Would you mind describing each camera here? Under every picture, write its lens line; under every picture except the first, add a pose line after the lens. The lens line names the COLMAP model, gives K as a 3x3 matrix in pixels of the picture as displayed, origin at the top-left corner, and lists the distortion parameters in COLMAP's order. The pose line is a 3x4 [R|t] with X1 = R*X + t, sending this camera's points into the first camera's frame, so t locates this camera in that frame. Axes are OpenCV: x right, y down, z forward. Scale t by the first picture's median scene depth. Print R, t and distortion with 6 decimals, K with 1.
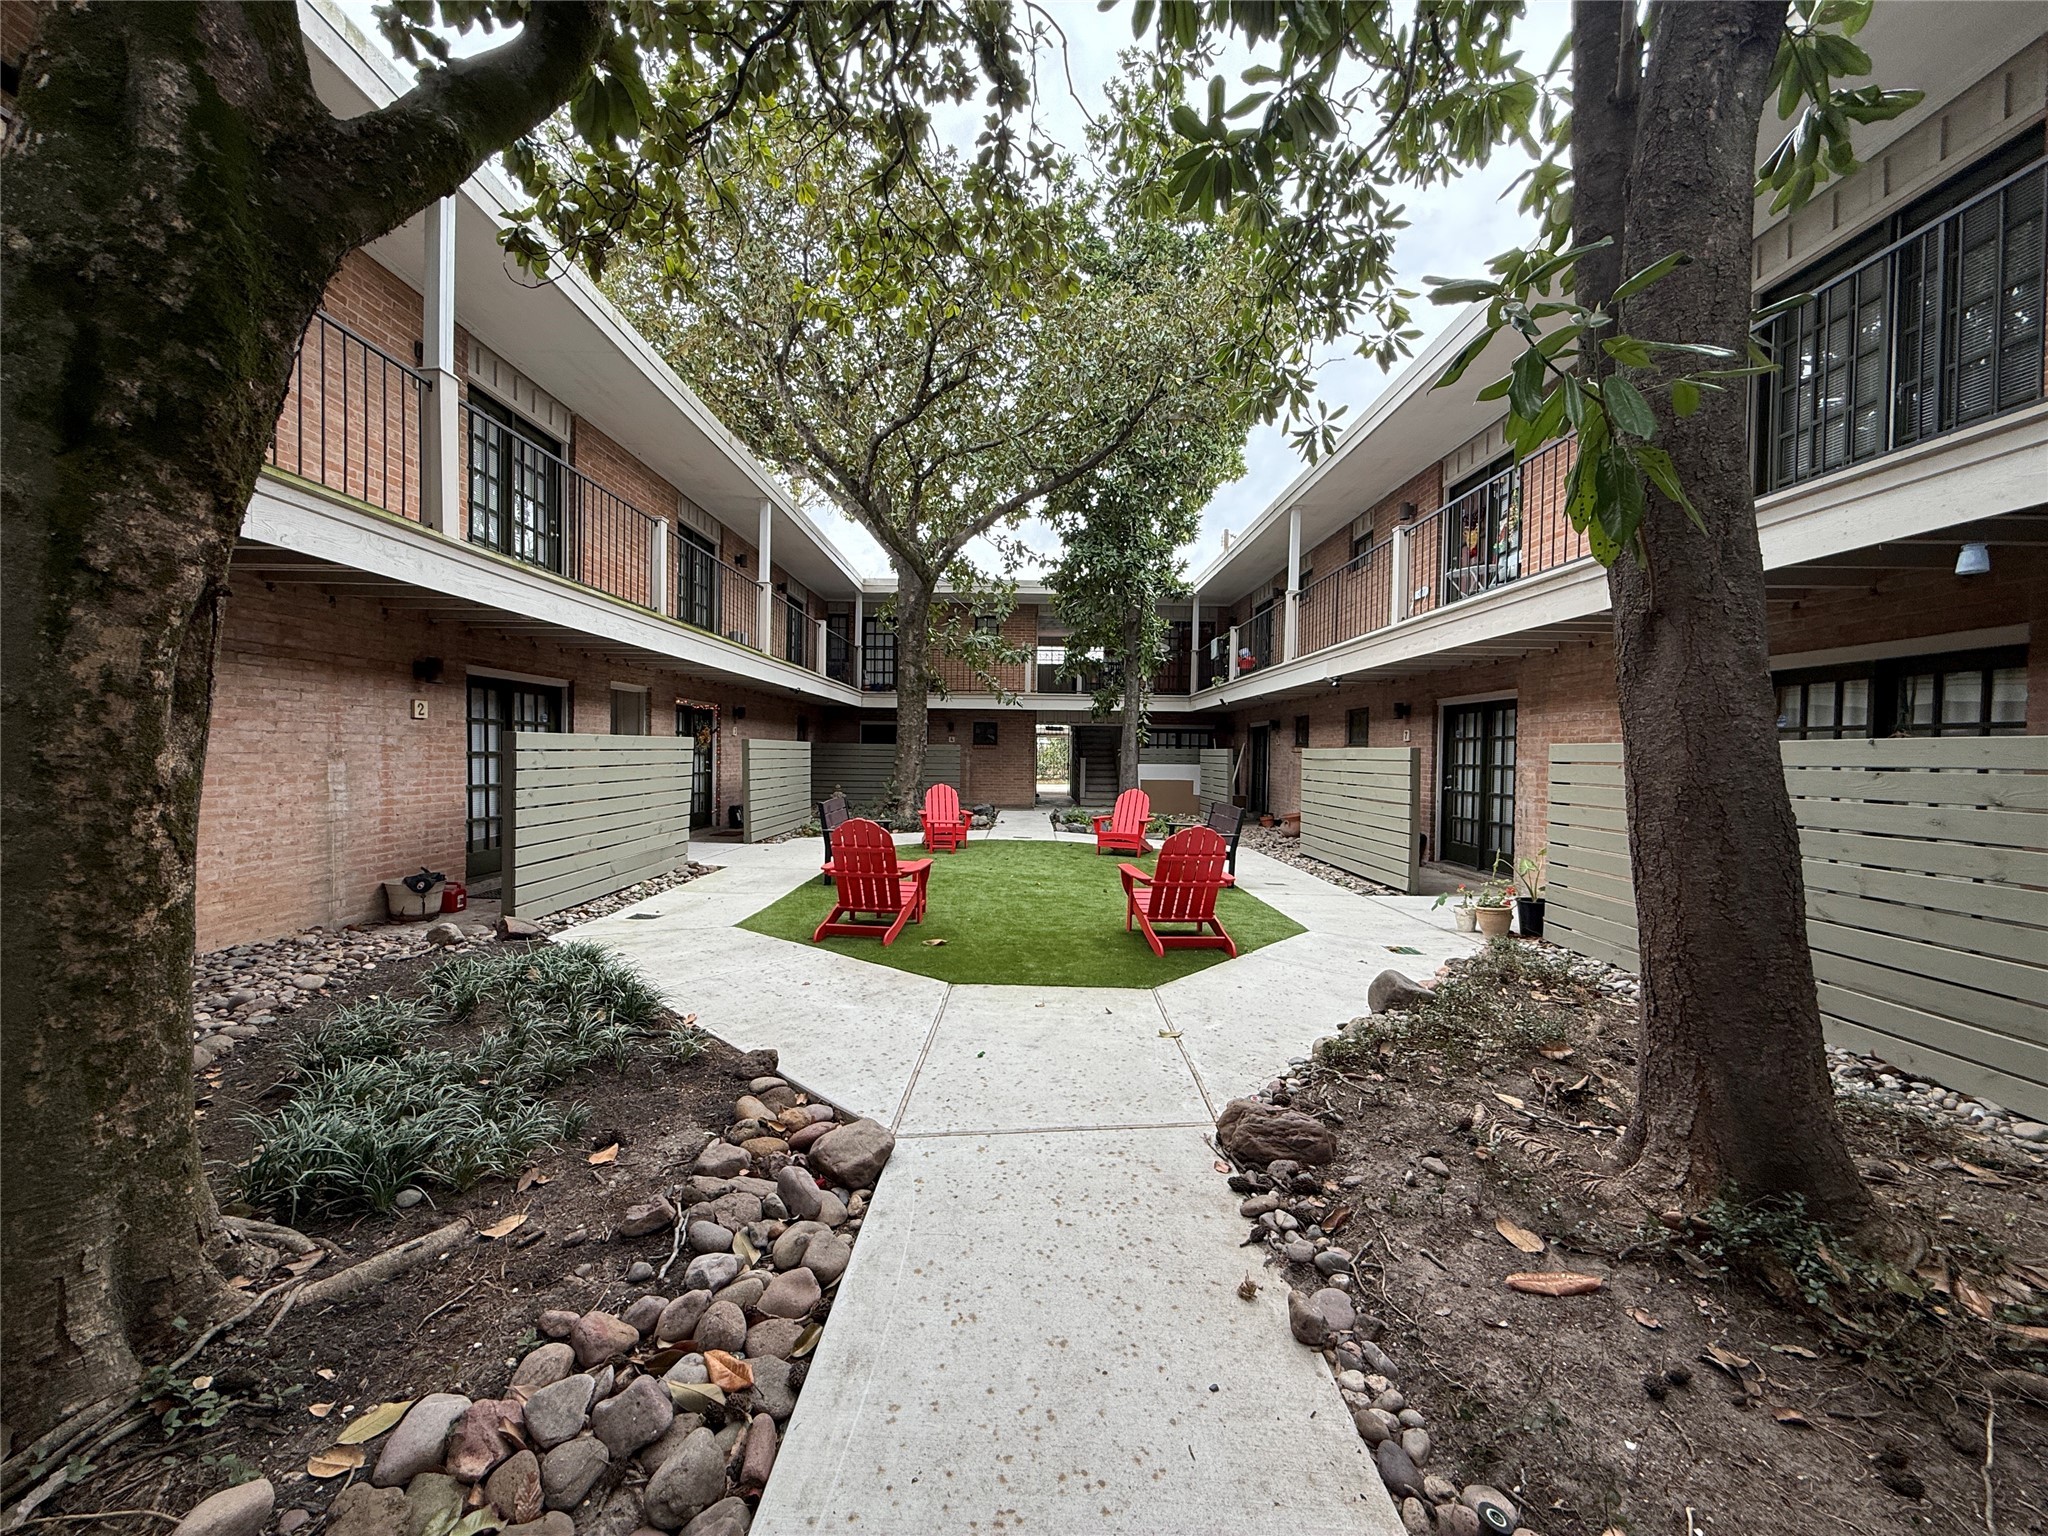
lens RADIAL K [[816.2, 0, 1015.5], [0, 816.2, 764.8], [0, 0, 1]] dist [0.000325, -0.000229]
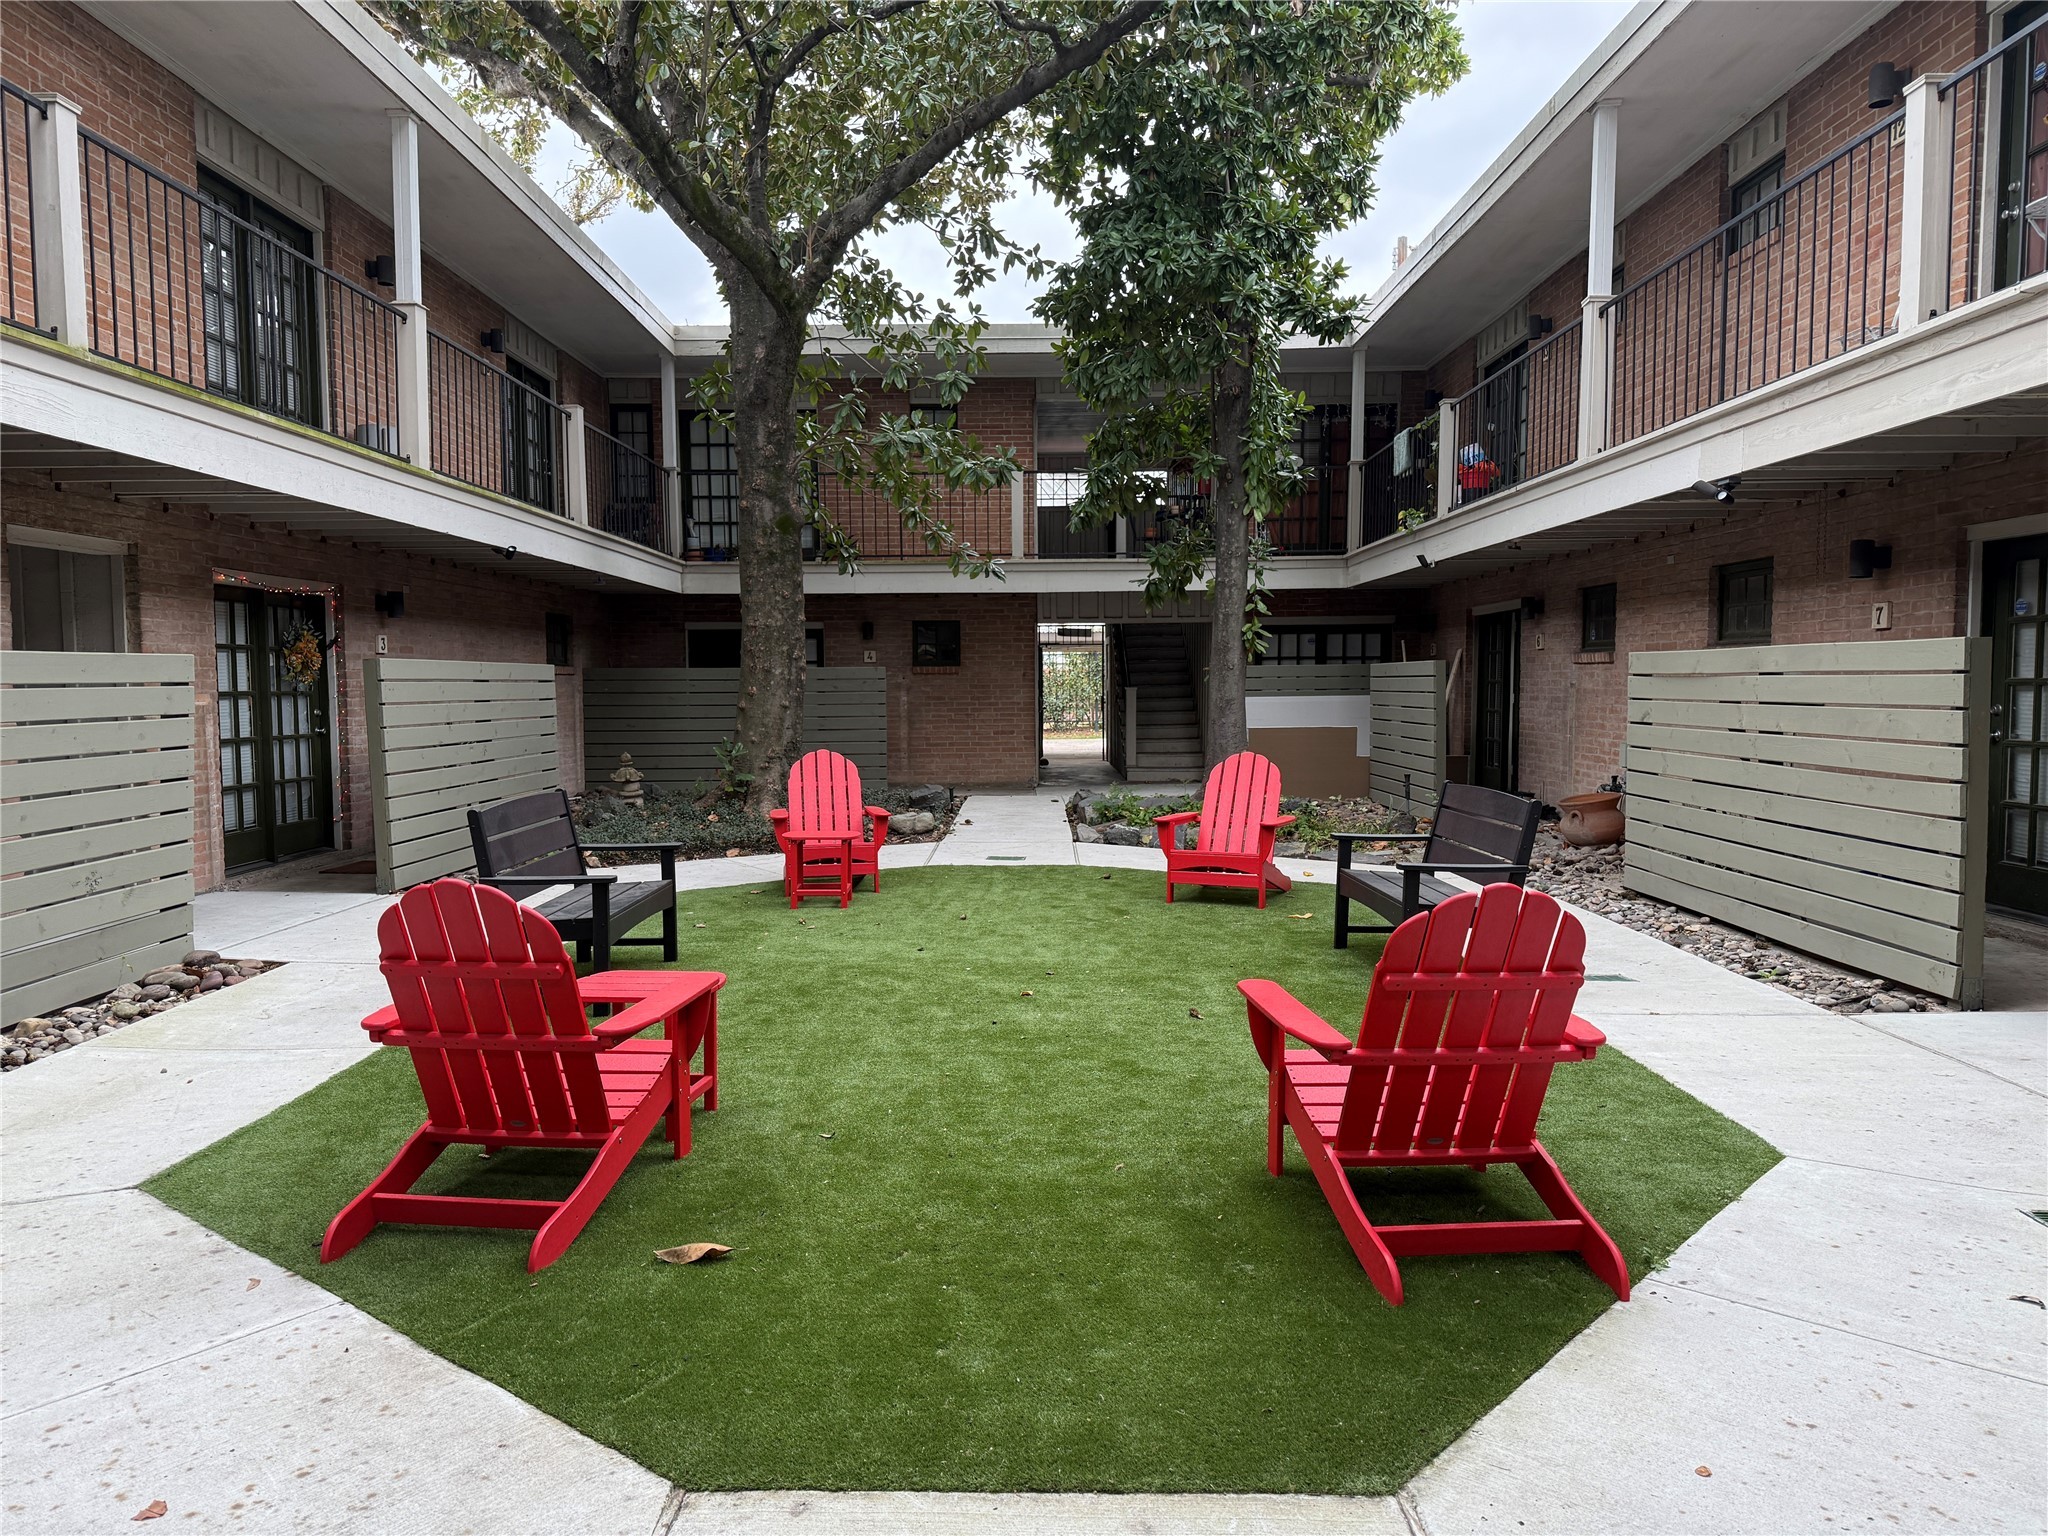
lens RADIAL K [[1431.1, 0, 1015.9], [0, 1431.1, 761.1], [0, 0, 1]] dist [0.083768, -0.081597]
pose [[0.999753, -0.022138, 0.001746, 0.012692], [0.022050, 0.998951, 0.040145, 0.000146], [-0.002633, -0.040096, 0.999192, 0.157793]]
